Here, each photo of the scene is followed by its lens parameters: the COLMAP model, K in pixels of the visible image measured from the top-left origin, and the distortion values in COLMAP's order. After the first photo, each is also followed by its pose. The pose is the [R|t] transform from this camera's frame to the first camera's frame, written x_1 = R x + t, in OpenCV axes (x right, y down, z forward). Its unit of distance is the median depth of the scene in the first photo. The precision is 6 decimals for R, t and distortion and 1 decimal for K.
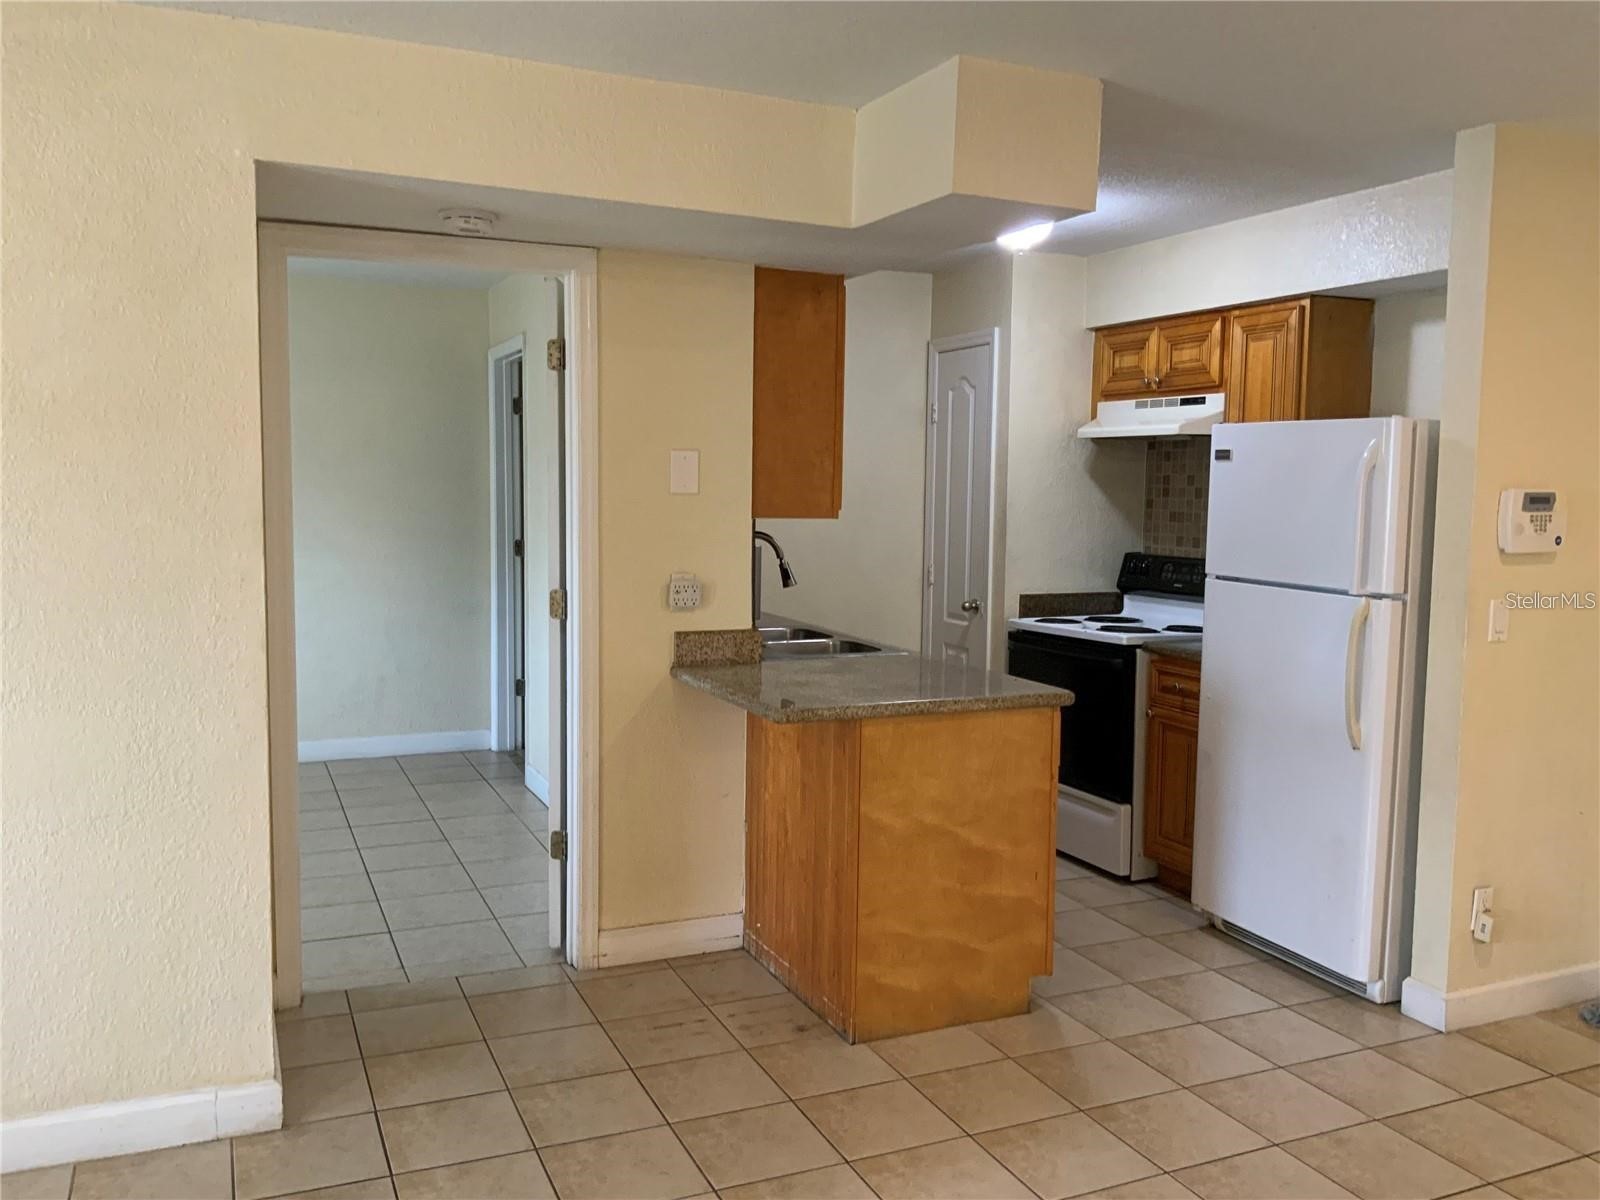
lens RADIAL K [[1320.7, 0, 800.0], [0, 1320.7, 600.0], [0, 0, 1]] dist [0.092050, -0.176958]
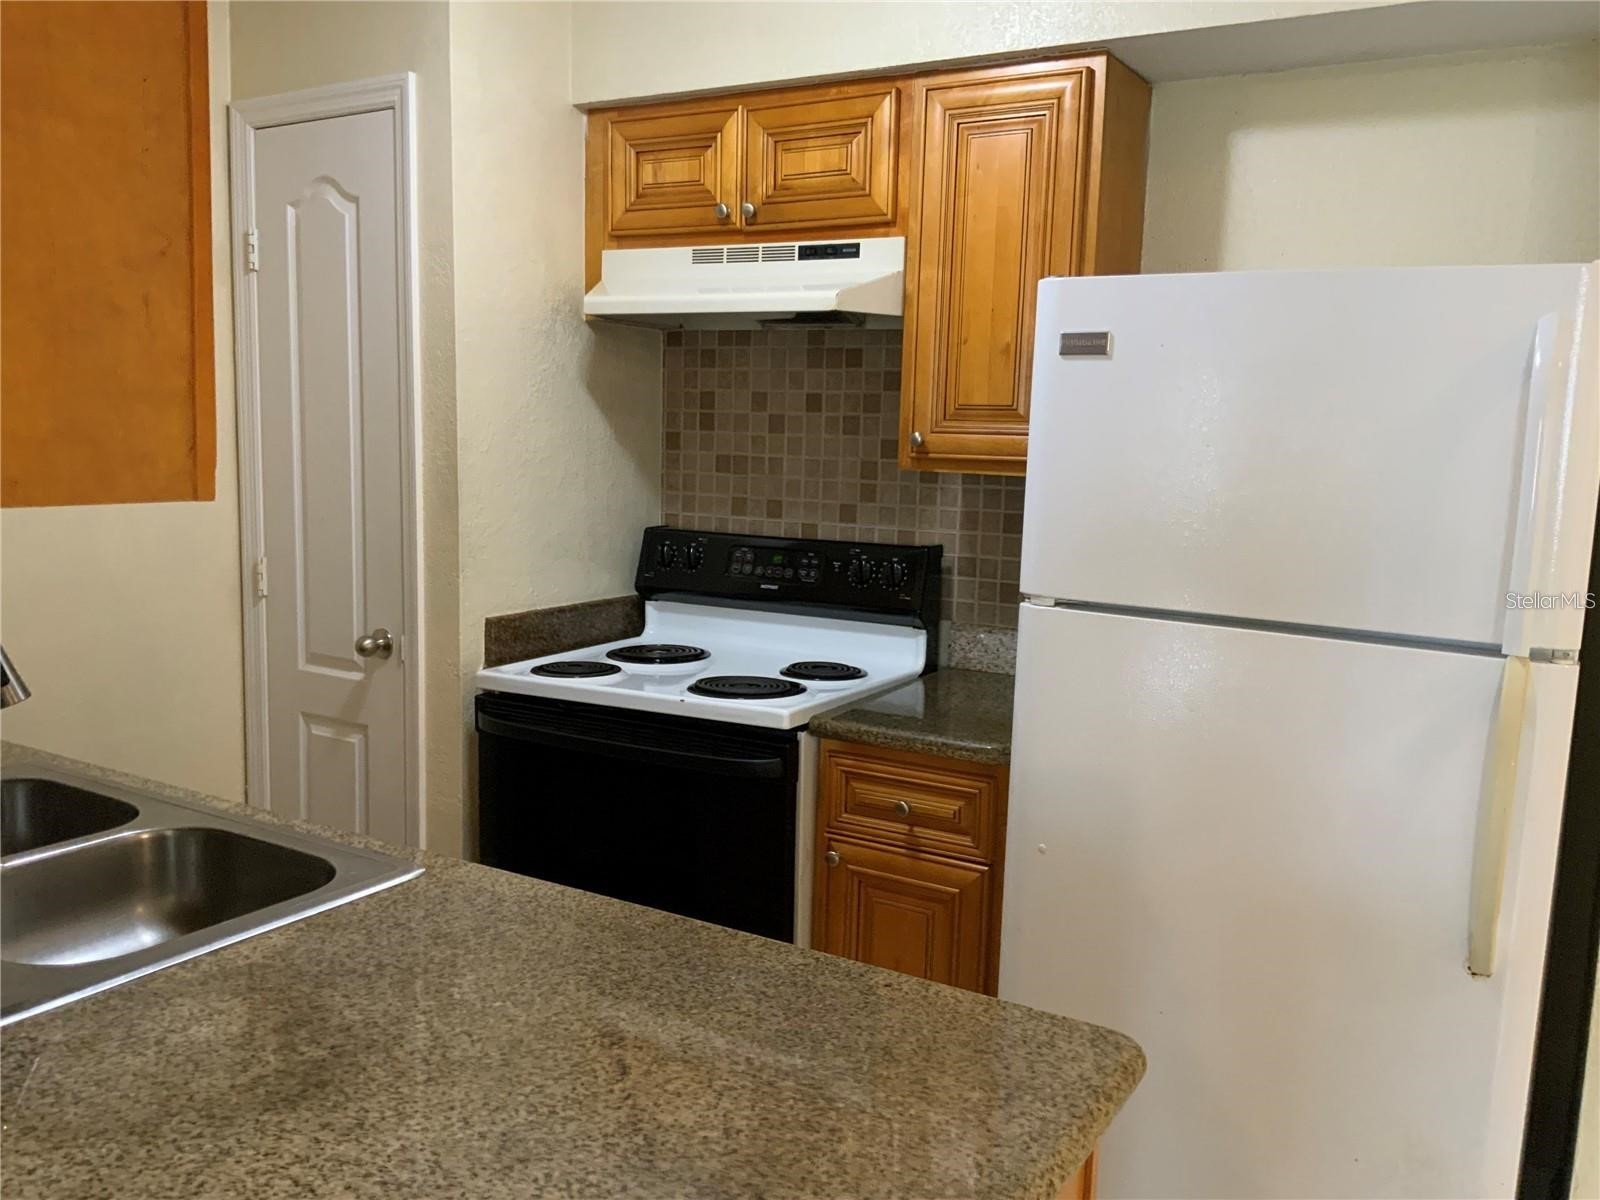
lens RADIAL K [[1320.7, 0, 800.0], [0, 1320.7, 600.0], [0, 0, 1]] dist [0.092050, -0.176958]
pose [[0.814893, -0.068400, 0.575561, -0.033196], [0.036334, 0.997088, 0.067052, -0.046964], [-0.578471, -0.033727, 0.815005, 0.583473]]
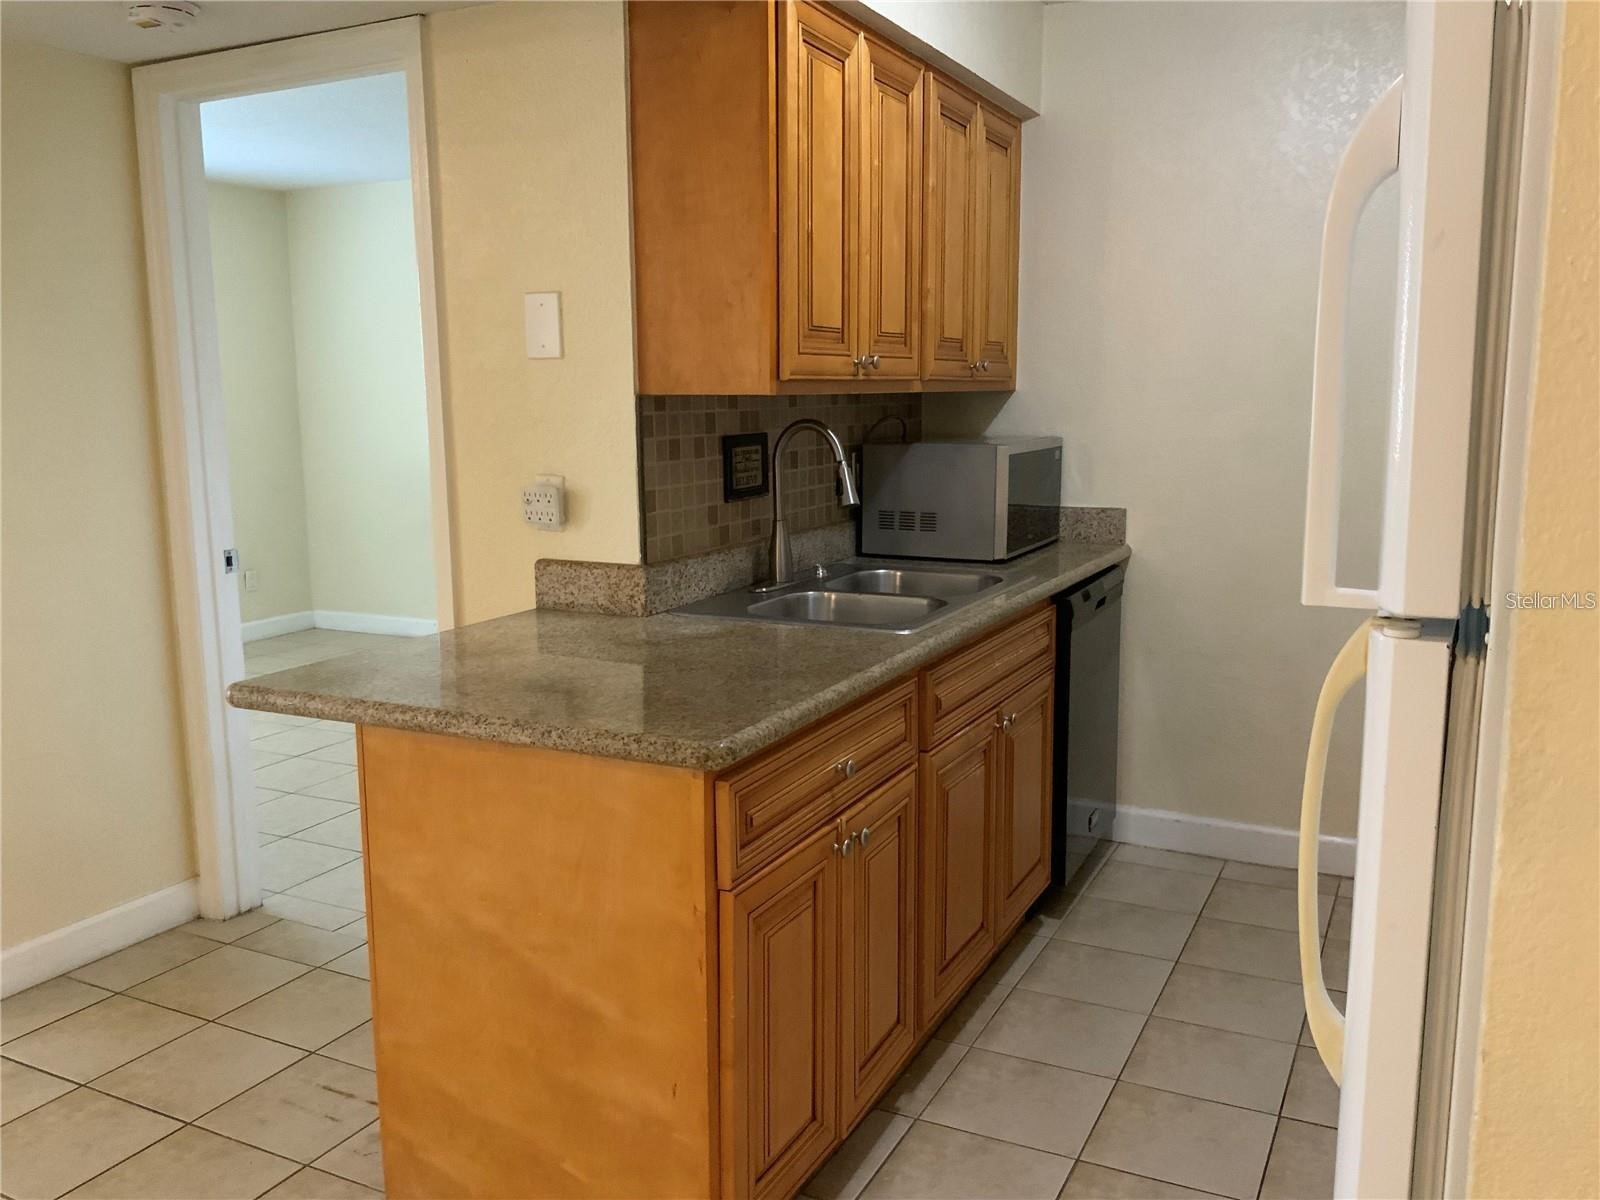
lens RADIAL K [[1320.7, 0, 800.0], [0, 1320.7, 600.0], [0, 0, 1]] dist [0.092050, -0.176958]
pose [[0.635777, 0.102915, -0.764981, 0.437636], [-0.053806, 0.994570, 0.089084, -0.019785], [0.769995, -0.015478, 0.637862, 0.539484]]
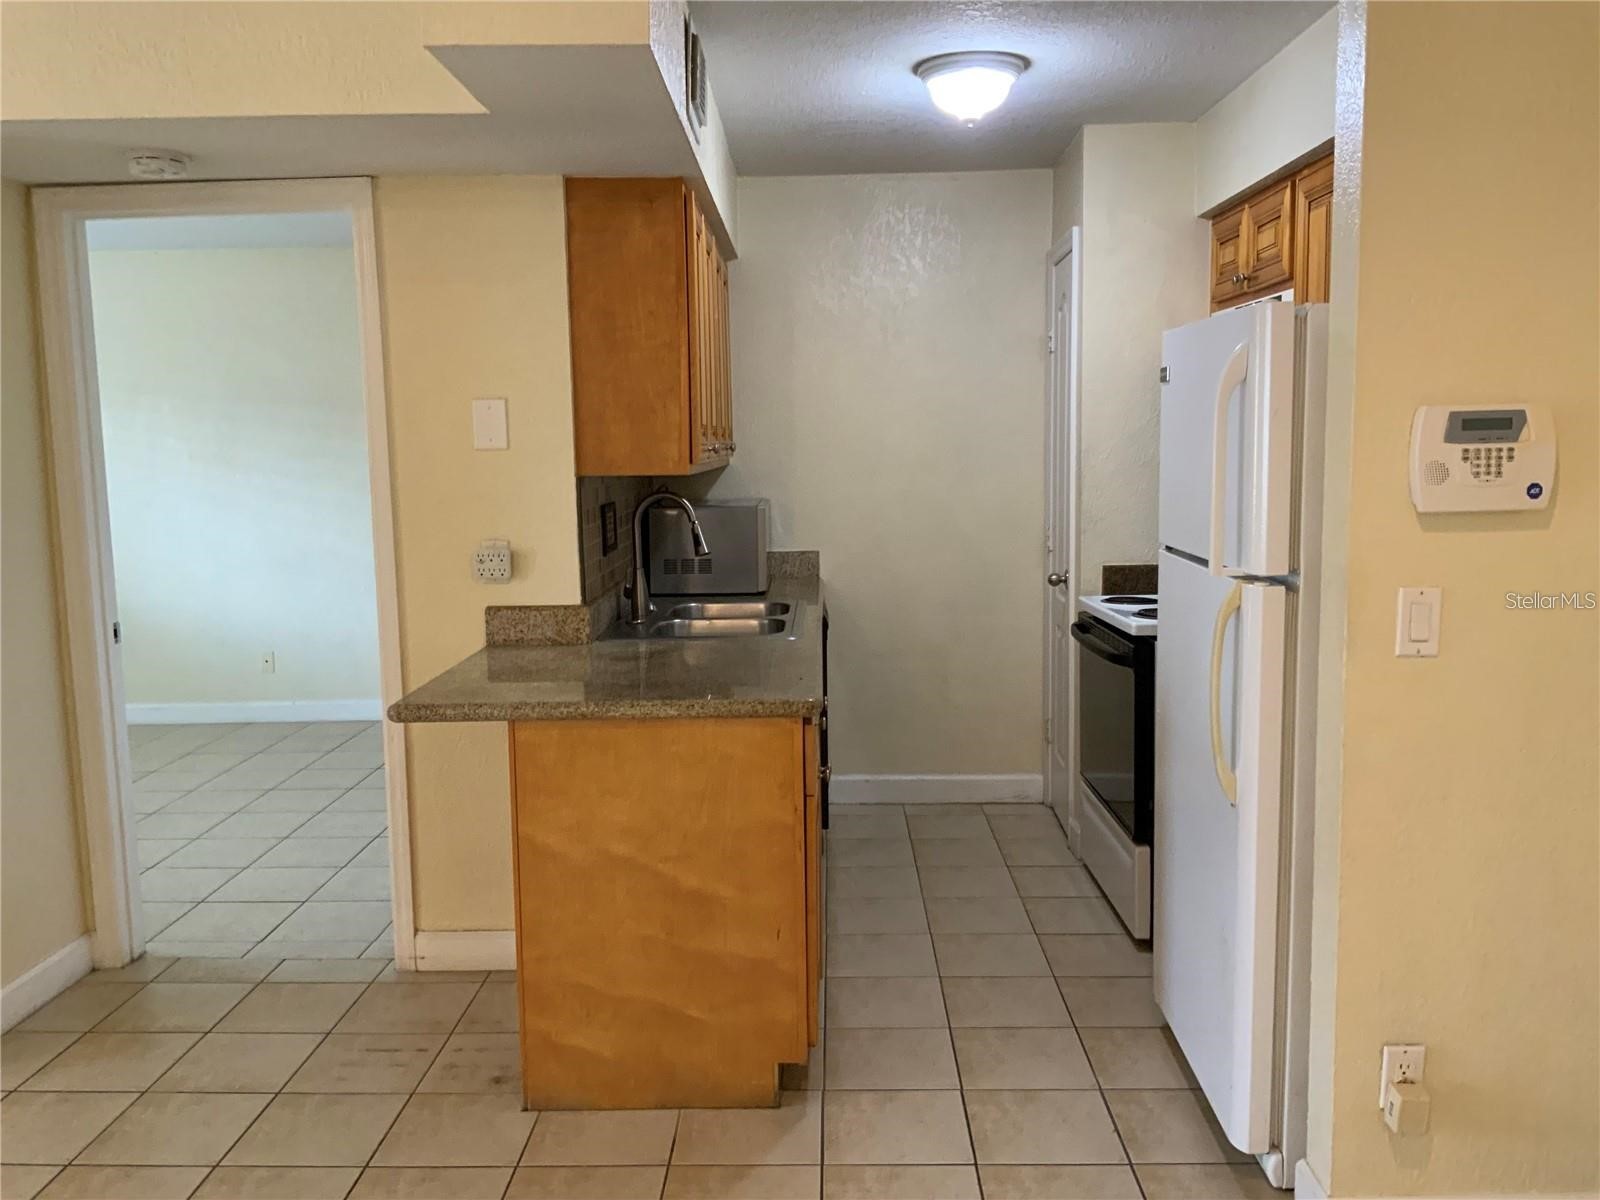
lens RADIAL K [[1324.9, 0, 800.0], [0, 1324.9, 600.0], [0, 0, 1]] dist [0.116422, -0.194750]
pose [[0.904250, 0.022127, -0.426429, 0.390033], [-0.009254, 0.999437, 0.032238, -0.008838], [0.426902, -0.025205, 0.903946, 0.232229]]
